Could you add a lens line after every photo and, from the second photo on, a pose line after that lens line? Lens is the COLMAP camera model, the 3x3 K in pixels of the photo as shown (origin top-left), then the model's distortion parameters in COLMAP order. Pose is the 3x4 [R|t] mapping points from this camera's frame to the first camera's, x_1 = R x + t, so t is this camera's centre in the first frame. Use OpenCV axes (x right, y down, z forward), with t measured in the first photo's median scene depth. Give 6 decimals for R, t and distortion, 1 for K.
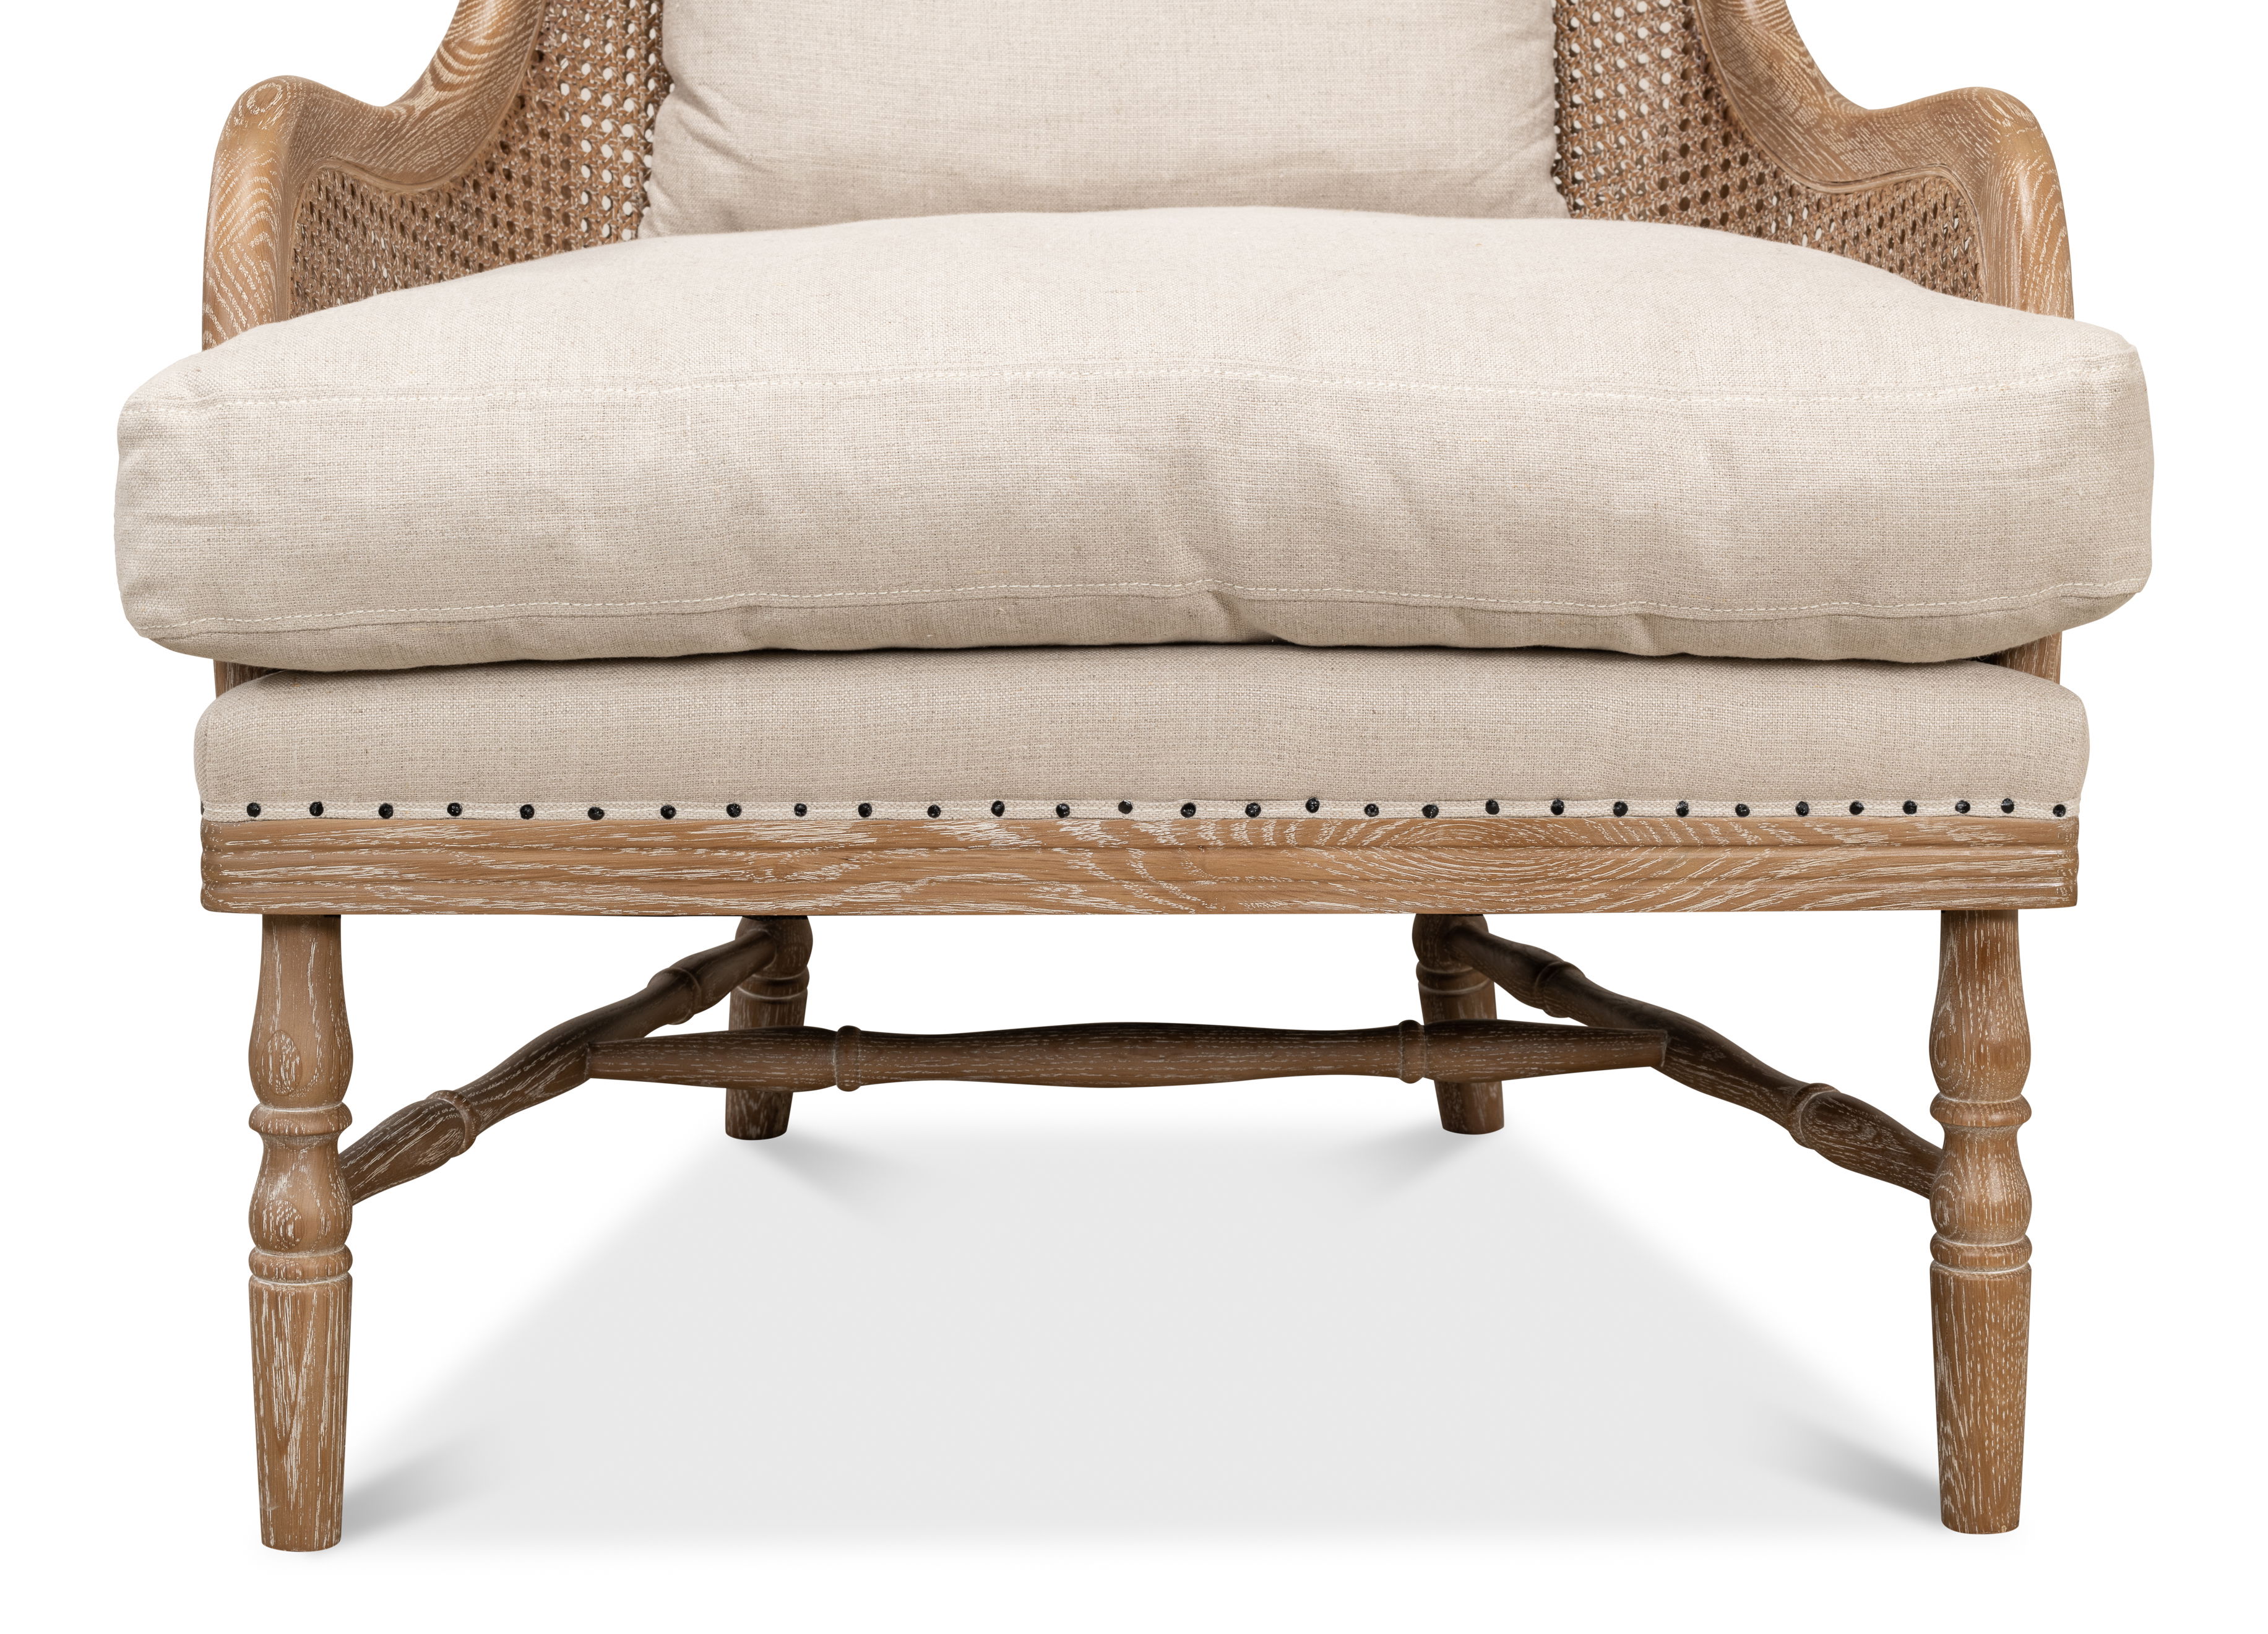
lens RADIAL K [[3223.8, 0, 1127.7], [0, 3223.8, 822.0], [0, 0, 1]] dist [-0.020243, 0.000000]
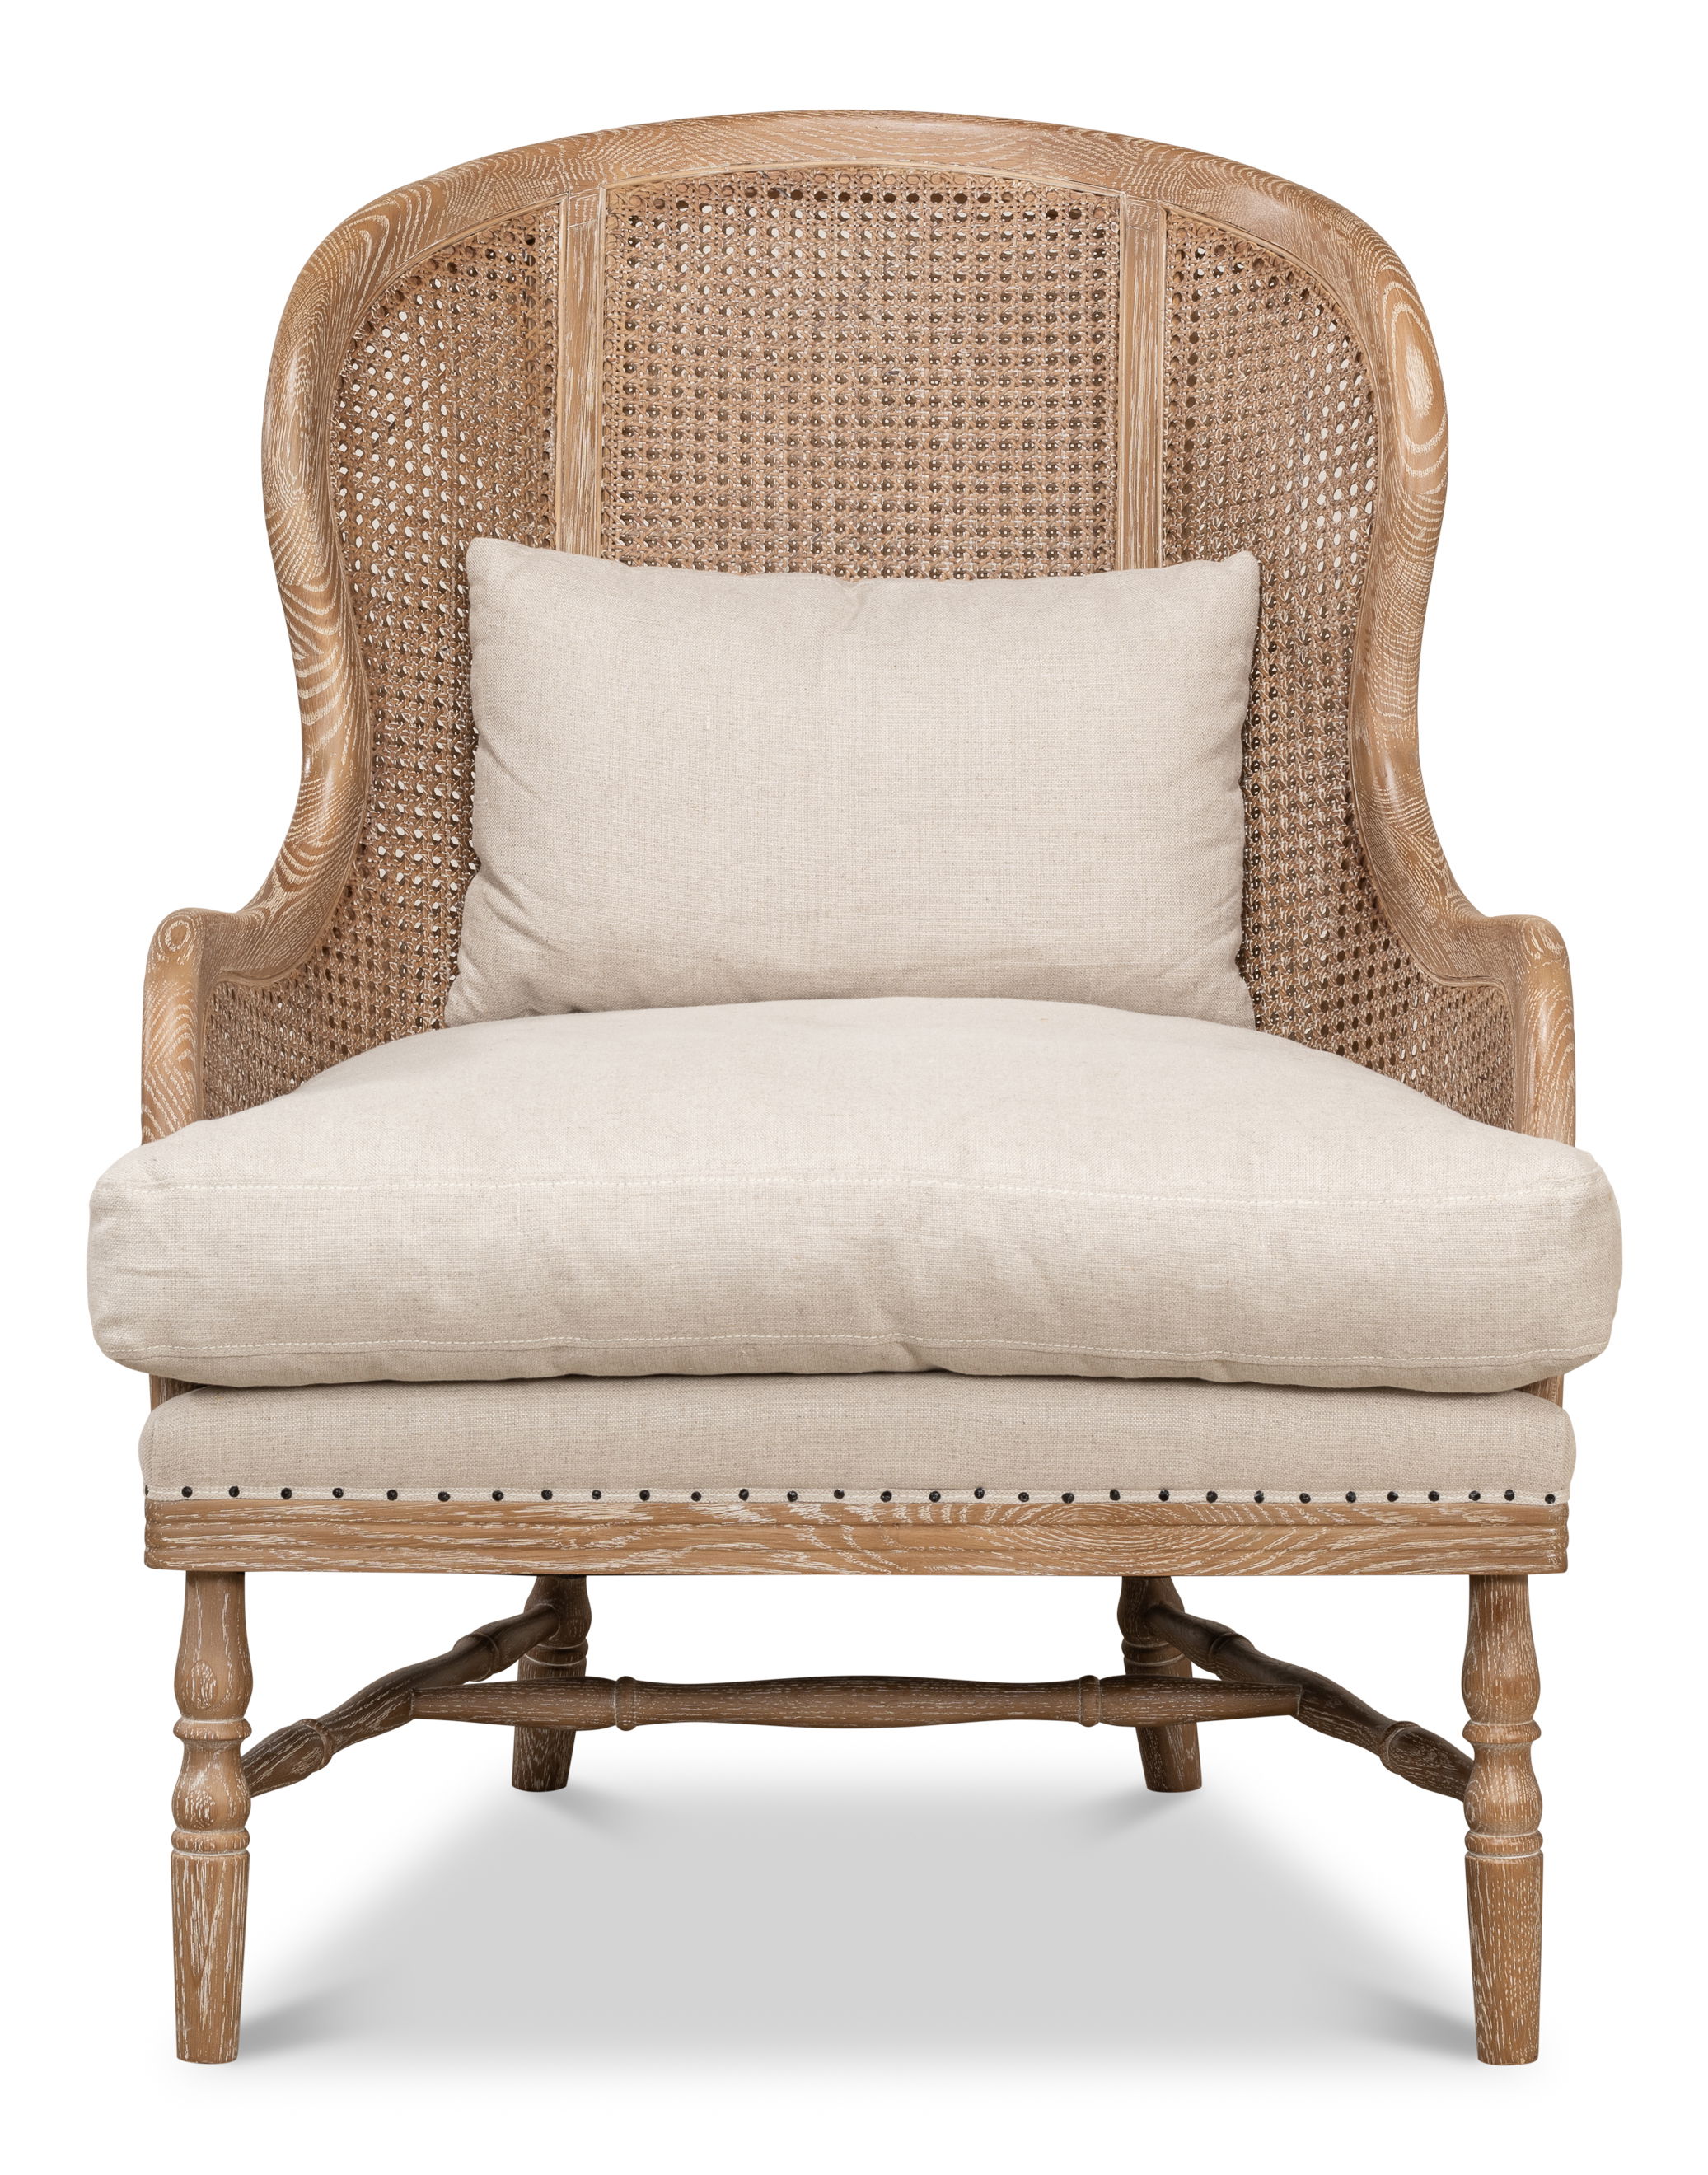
lens RADIAL K [[6085.8, 0, 849.5], [0, 6085.8, 1086.4], [0, 0, 1]] dist [-0.126240, 0.000000]
pose [[0.999150, 0.001364, -0.041189, 0.106225], [-0.004699, 0.996706, -0.080970, 0.030790], [0.040943, 0.081094, 0.995865, -1.509367]]
